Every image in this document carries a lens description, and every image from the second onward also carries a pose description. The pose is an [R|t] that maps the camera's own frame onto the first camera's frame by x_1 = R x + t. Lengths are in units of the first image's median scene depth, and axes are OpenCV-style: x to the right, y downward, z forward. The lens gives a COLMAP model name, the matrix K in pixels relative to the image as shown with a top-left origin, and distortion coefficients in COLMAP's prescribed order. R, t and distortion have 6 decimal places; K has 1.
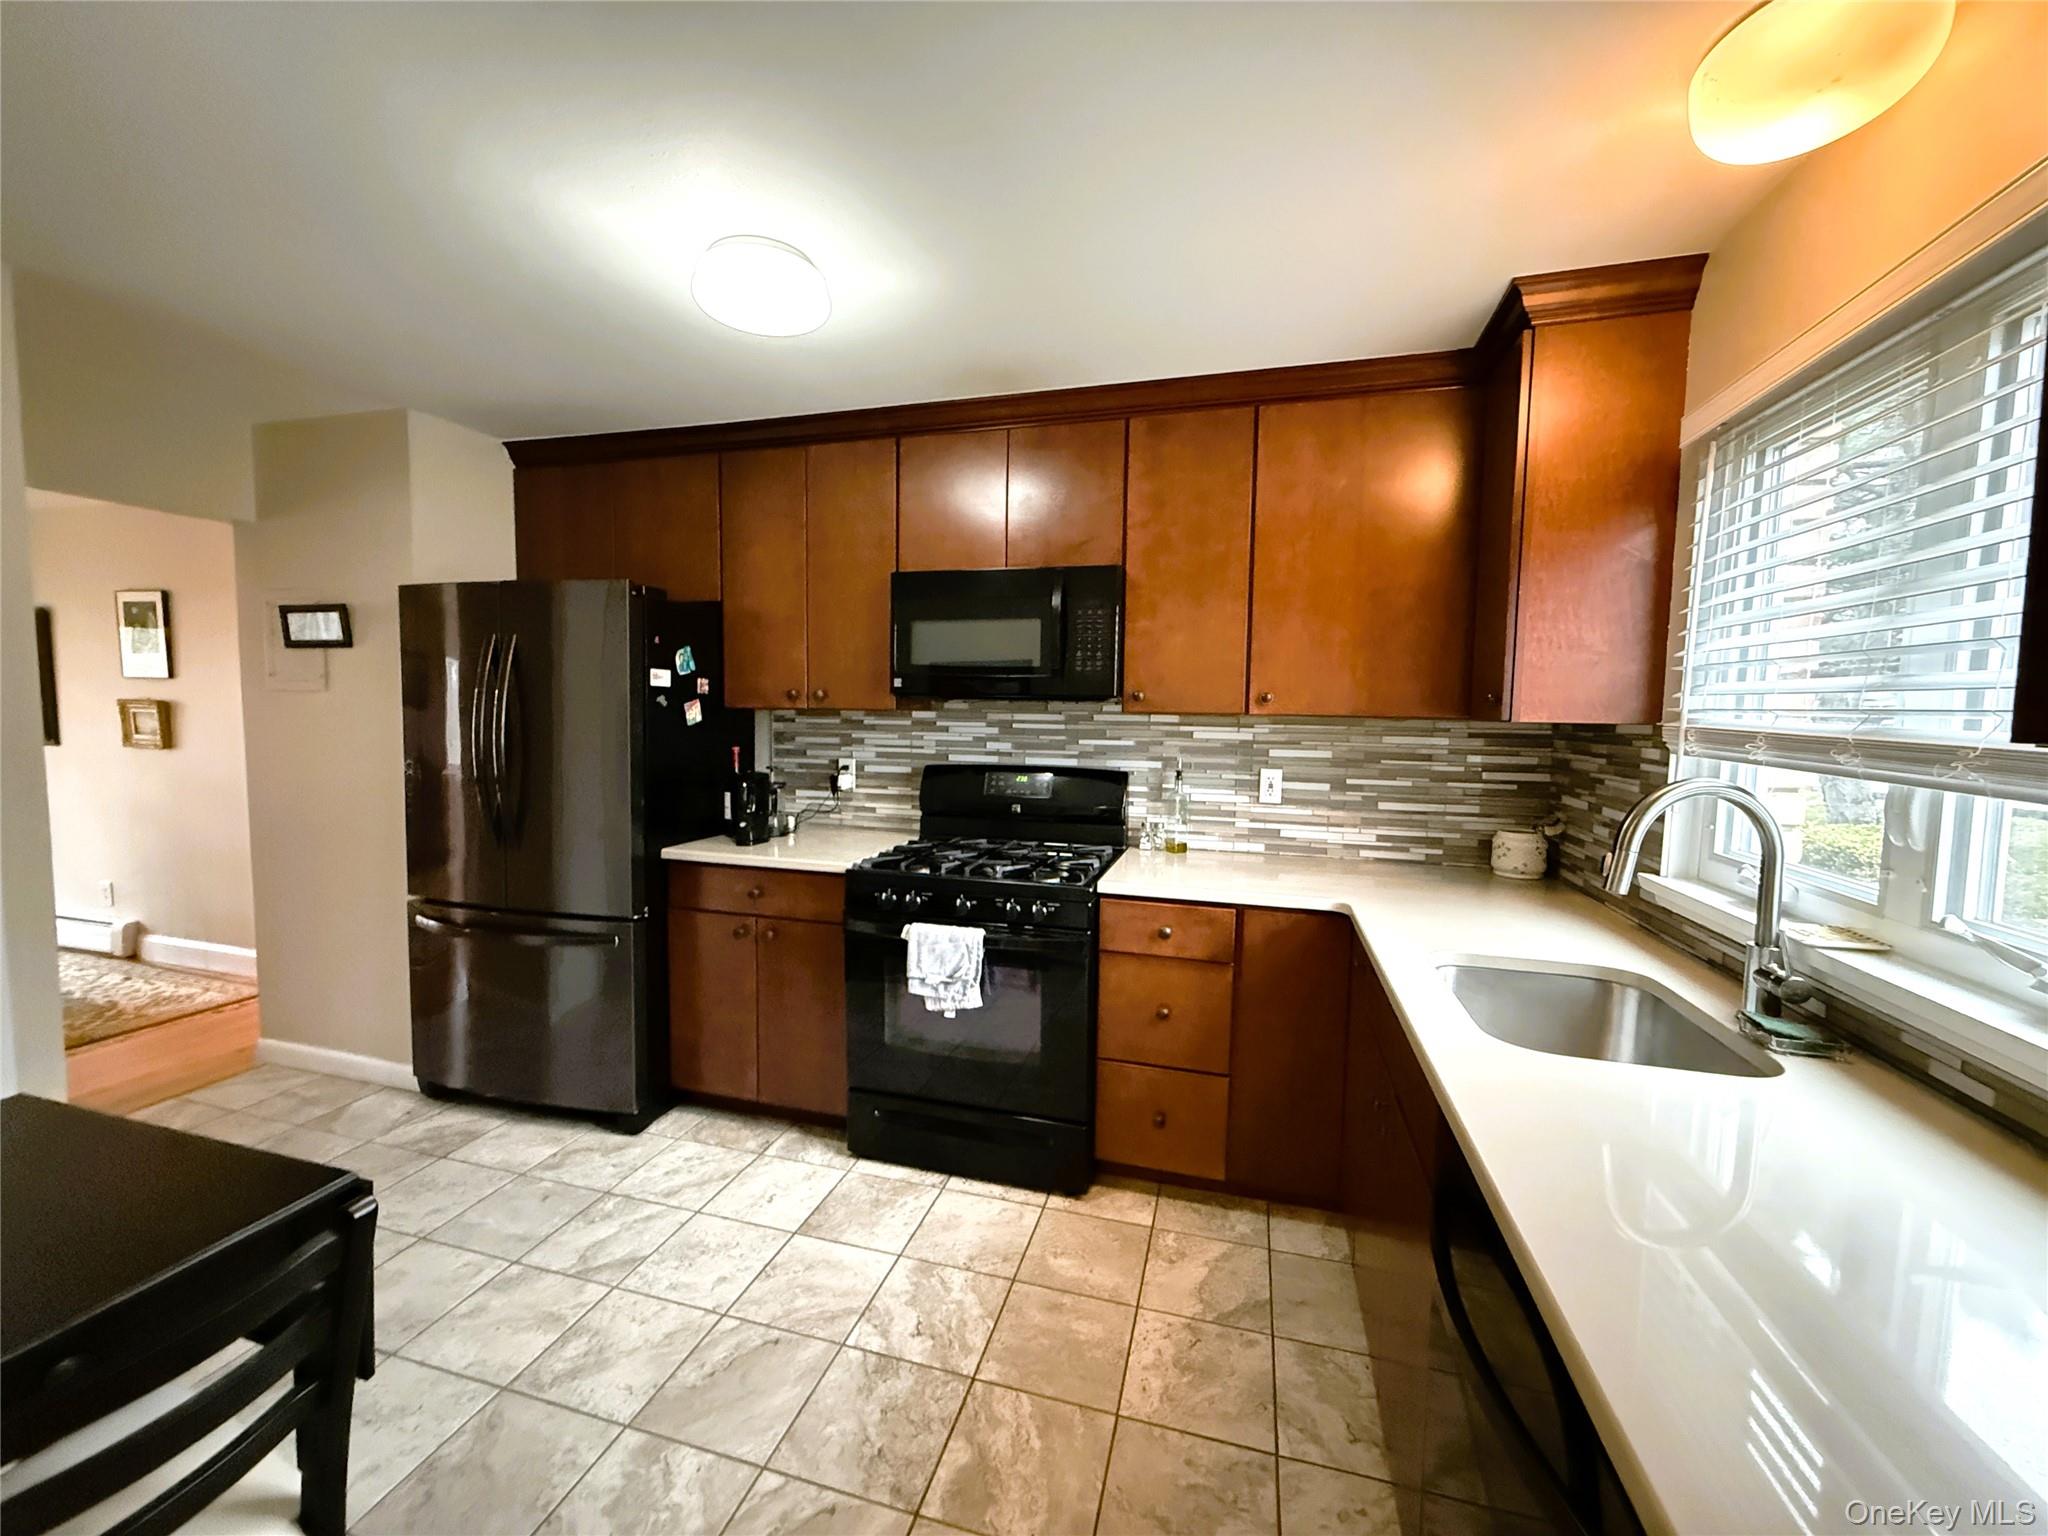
lens RADIAL K [[811.1, 0, 1017.4], [0, 811.1, 766.5], [0, 0, 1]] dist [0.000215, -0.000591]
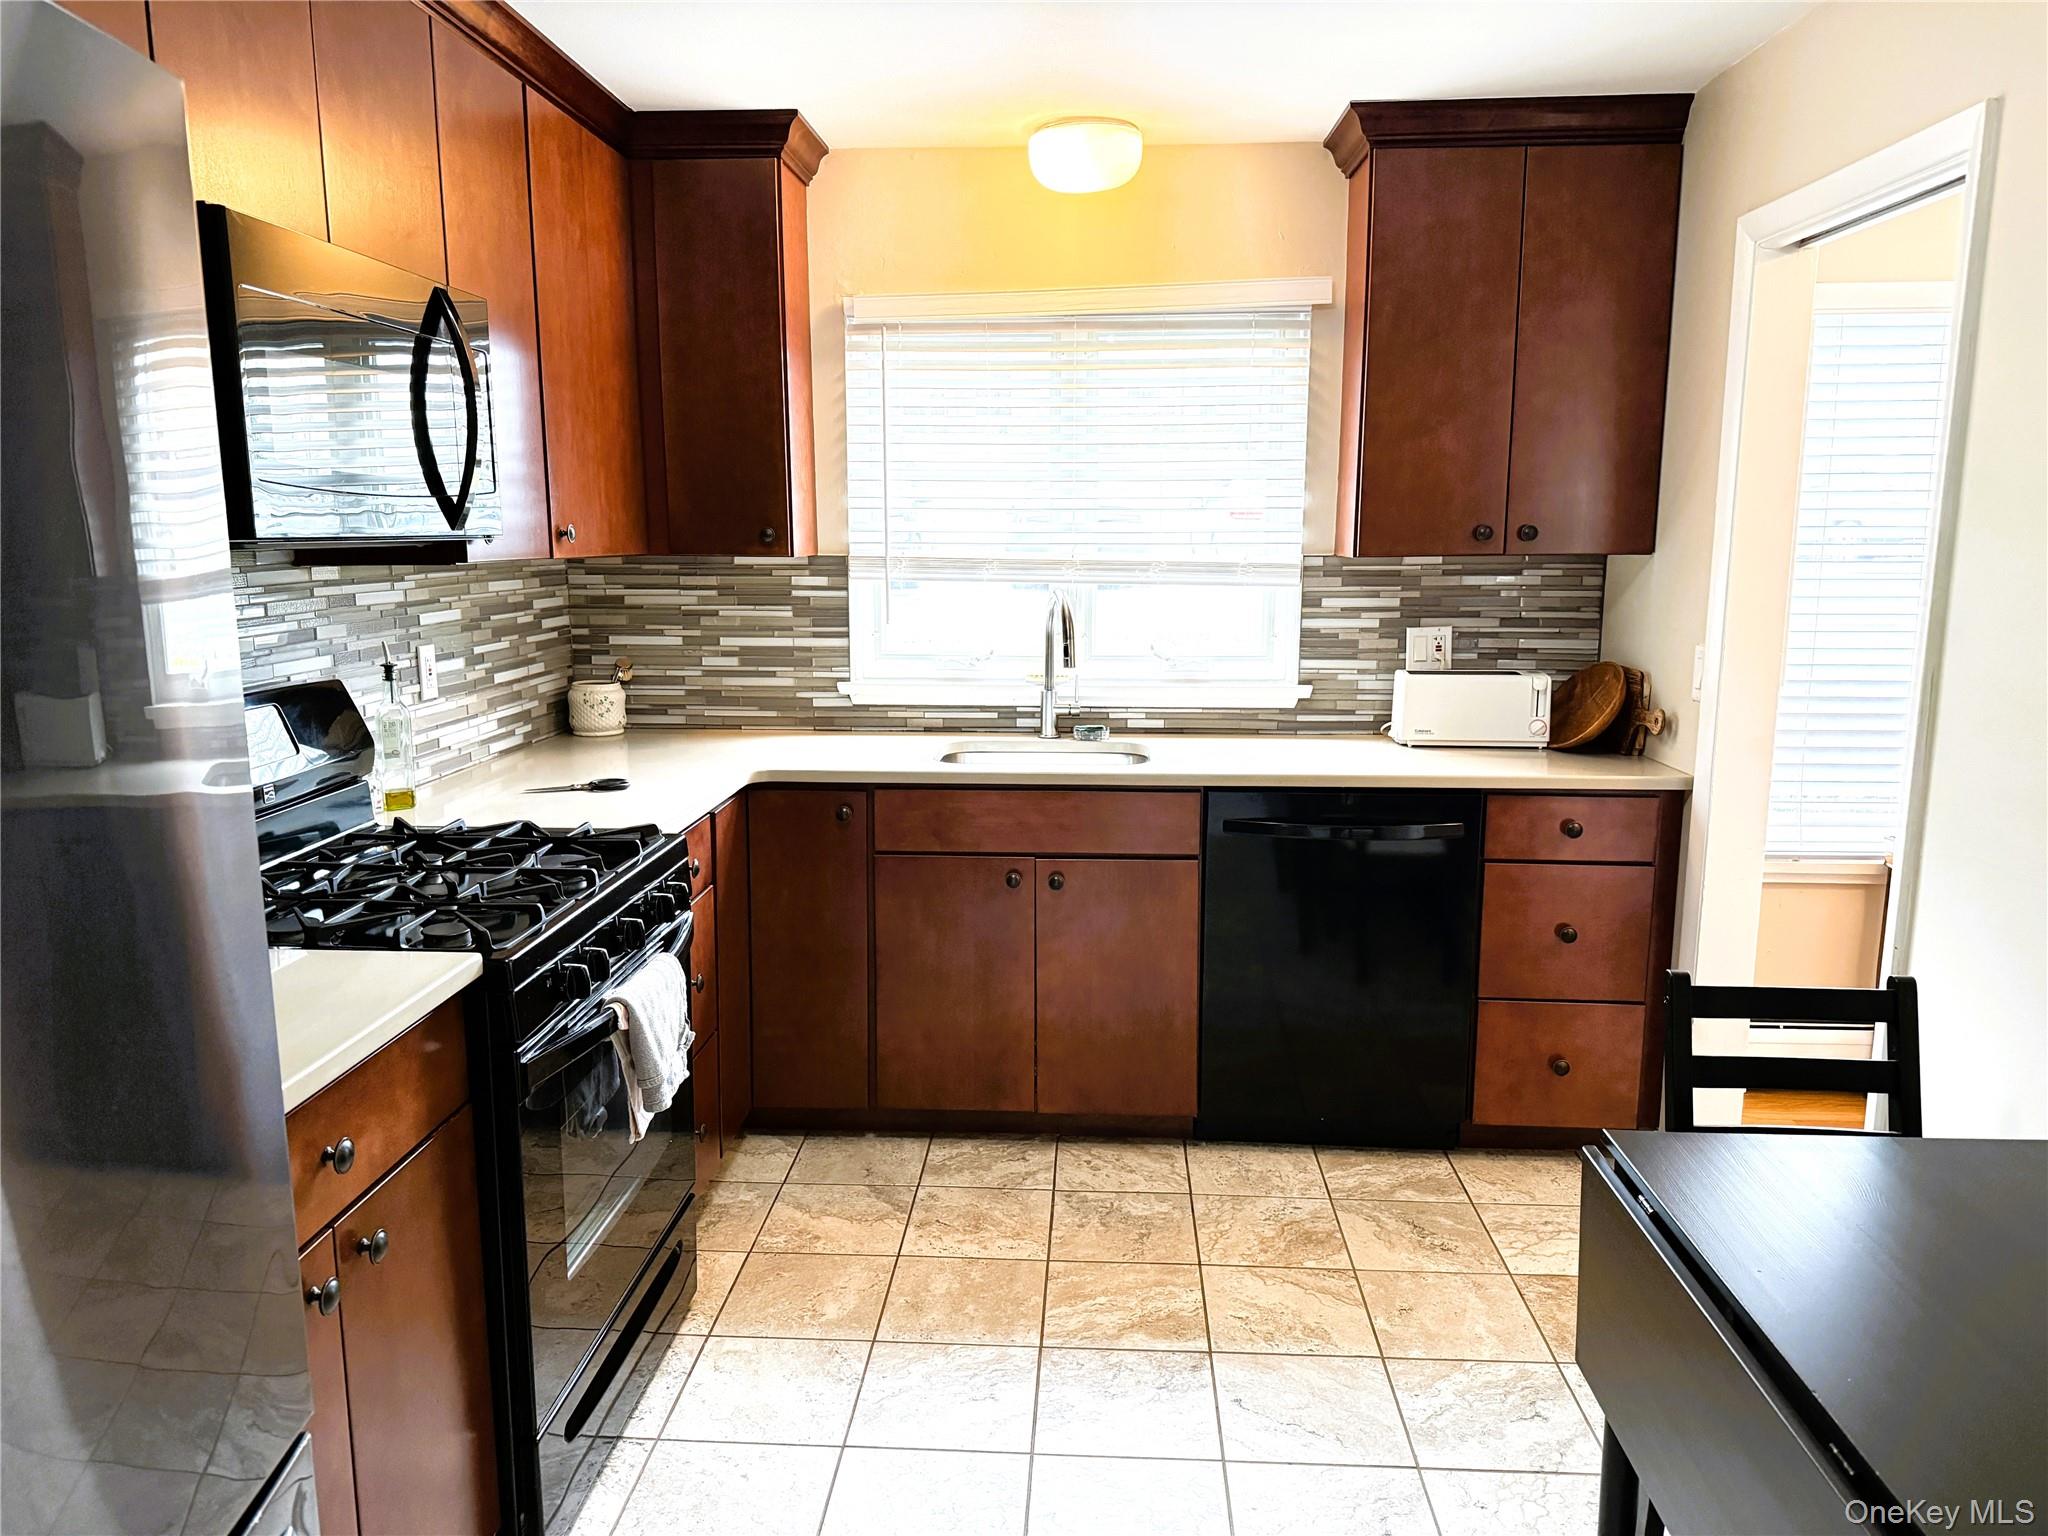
lens RADIAL K [[1422.4, 0, 1024.0], [0, 1422.4, 768.0], [0, 0, 1]] dist [0.111392, -0.087476]
pose [[-0.219230, -0.179763, 0.958970, -1.234062], [0.067800, 0.977697, 0.198773, -0.133334], [-0.973315, 0.108595, -0.202153, 1.104016]]
